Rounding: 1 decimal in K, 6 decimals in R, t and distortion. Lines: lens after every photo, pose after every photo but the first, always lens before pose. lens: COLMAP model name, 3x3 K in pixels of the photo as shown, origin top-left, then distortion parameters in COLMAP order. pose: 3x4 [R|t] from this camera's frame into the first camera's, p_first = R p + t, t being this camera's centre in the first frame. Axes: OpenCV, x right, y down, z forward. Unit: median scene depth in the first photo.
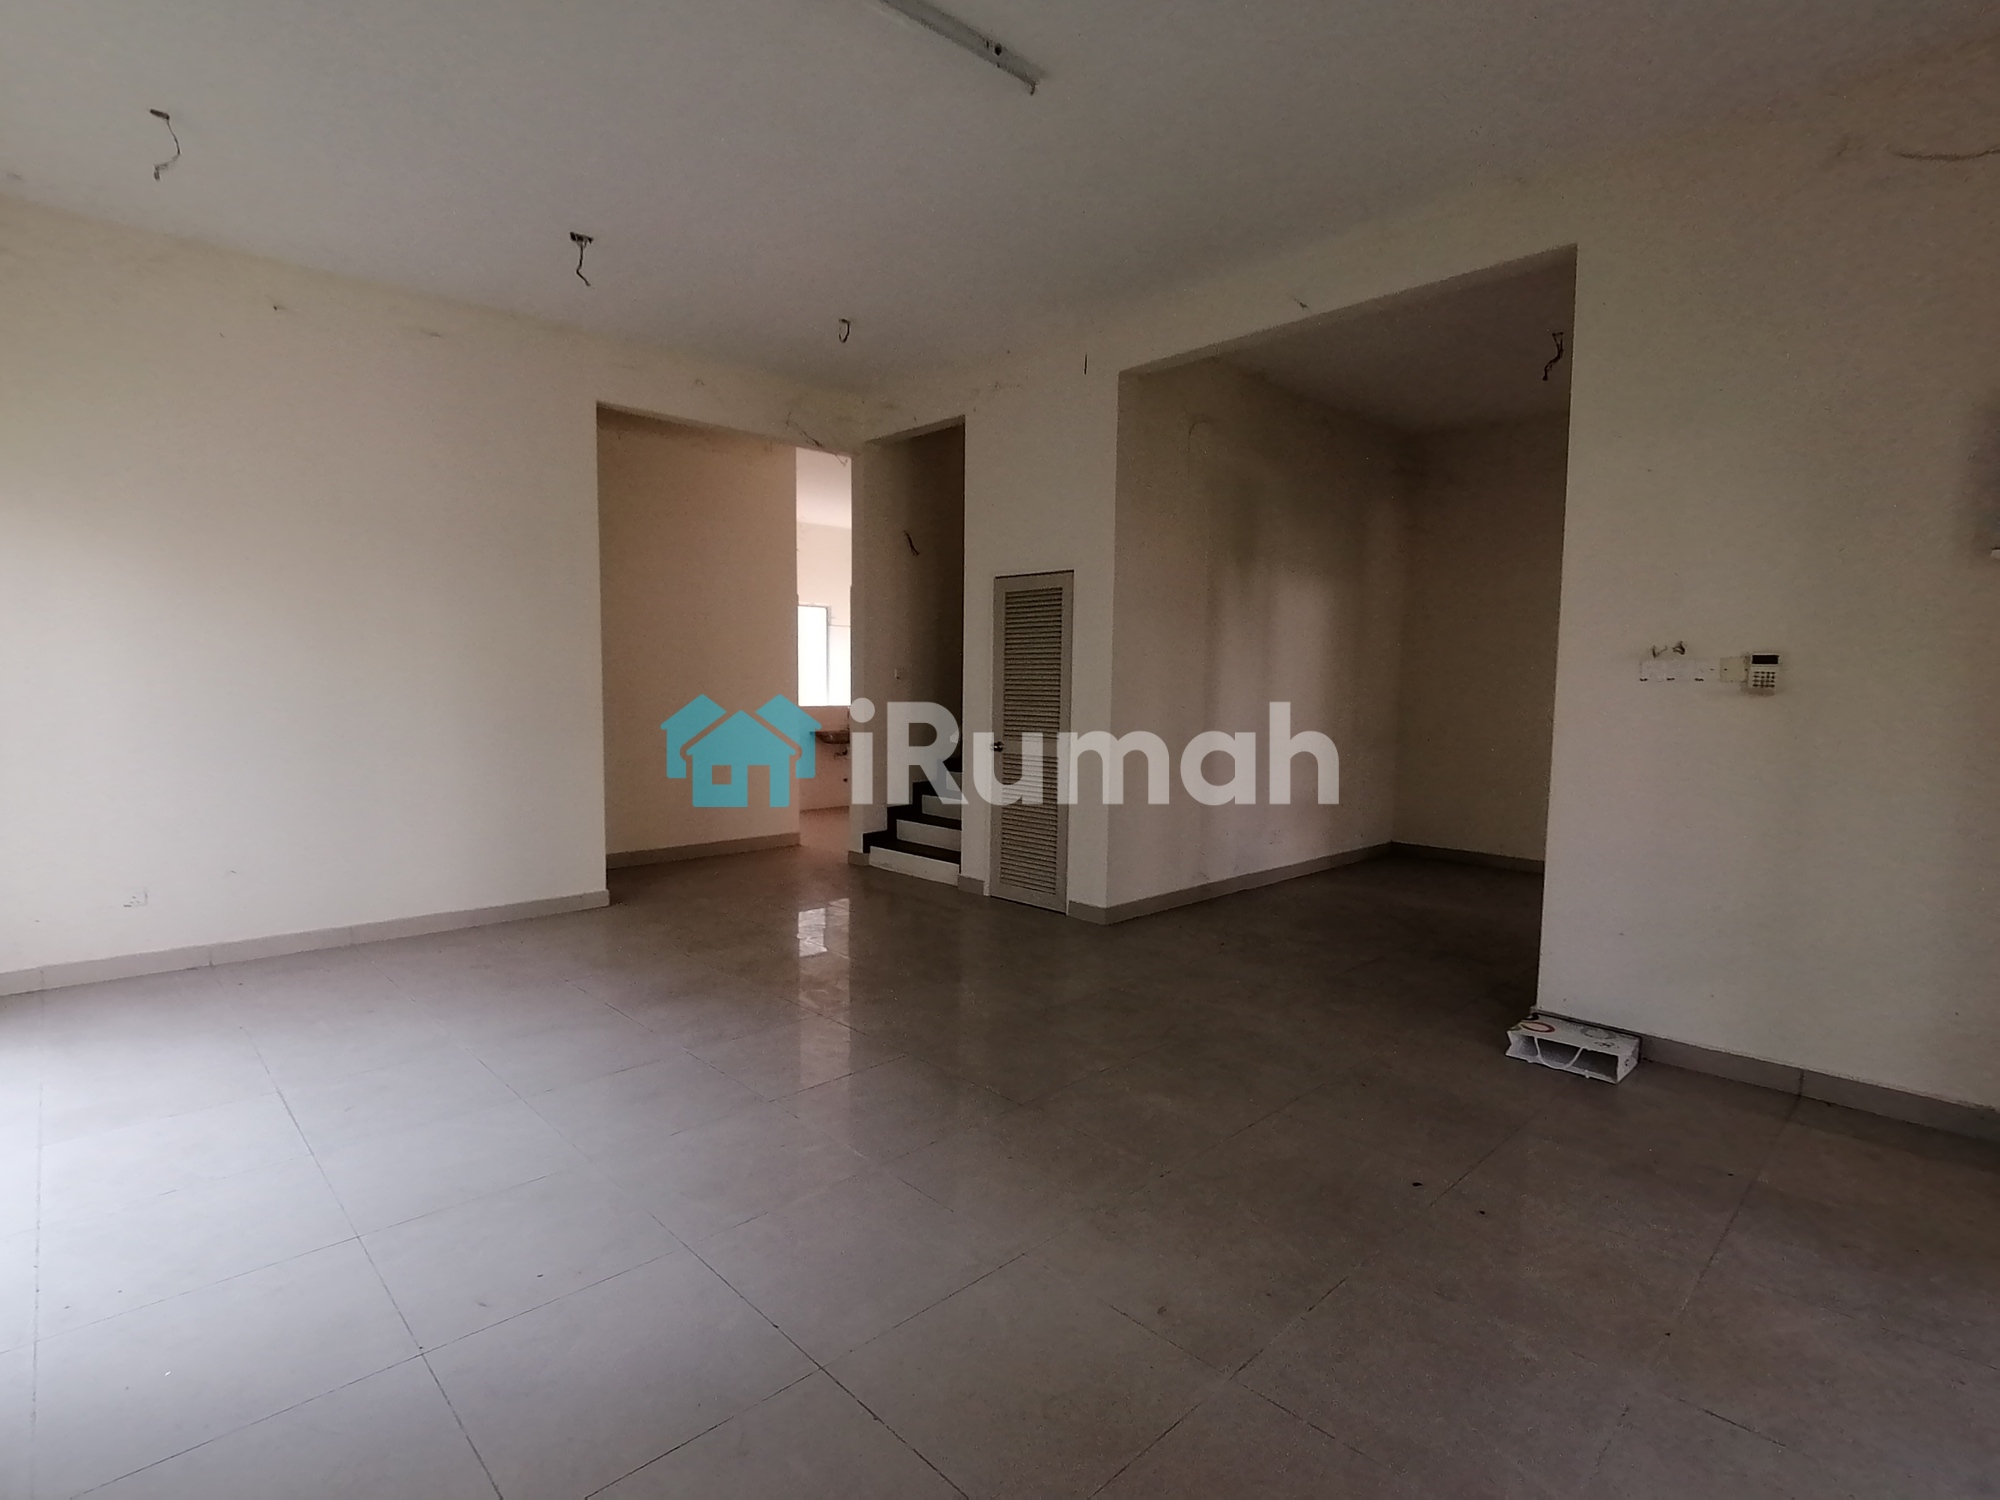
lens RADIAL K [[985.4, 0, 1000.0], [0, 985.4, 750.0], [0, 0, 1]] dist [0.001986, -0.000218]
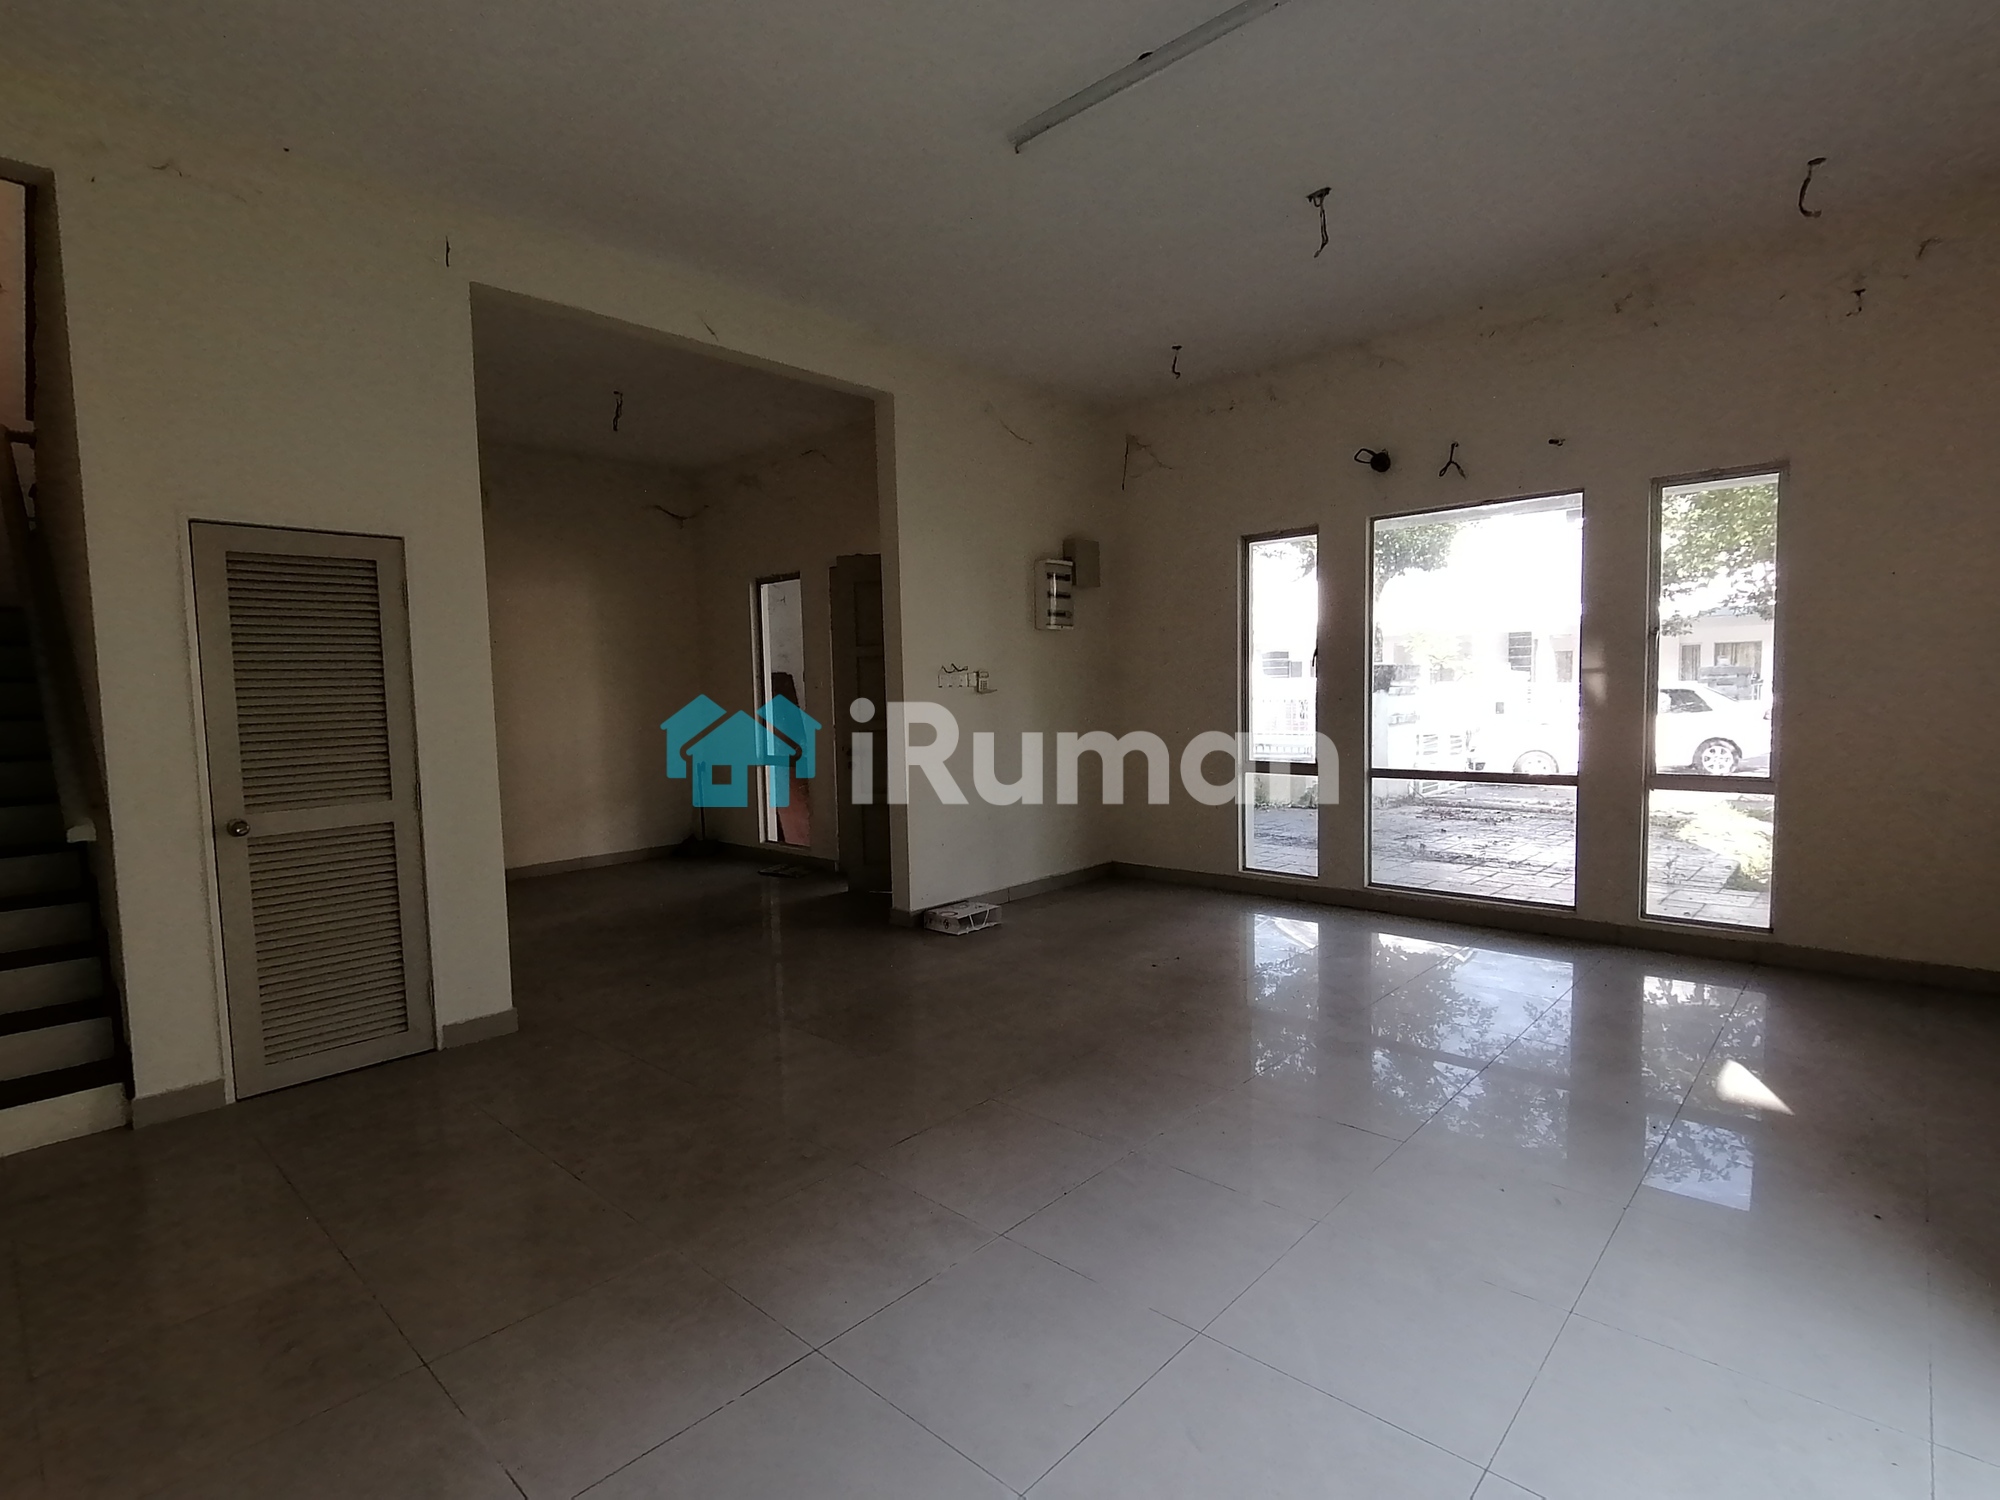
lens RADIAL K [[985.4, 0, 1000.0], [0, 985.4, 750.0], [0, 0, 1]] dist [0.001986, -0.000218]
pose [[-0.053866, -0.071201, 0.996006, -0.617077], [0.093005, 0.992761, 0.075999, -0.052644], [-0.994207, 0.096727, -0.046854, 0.633356]]
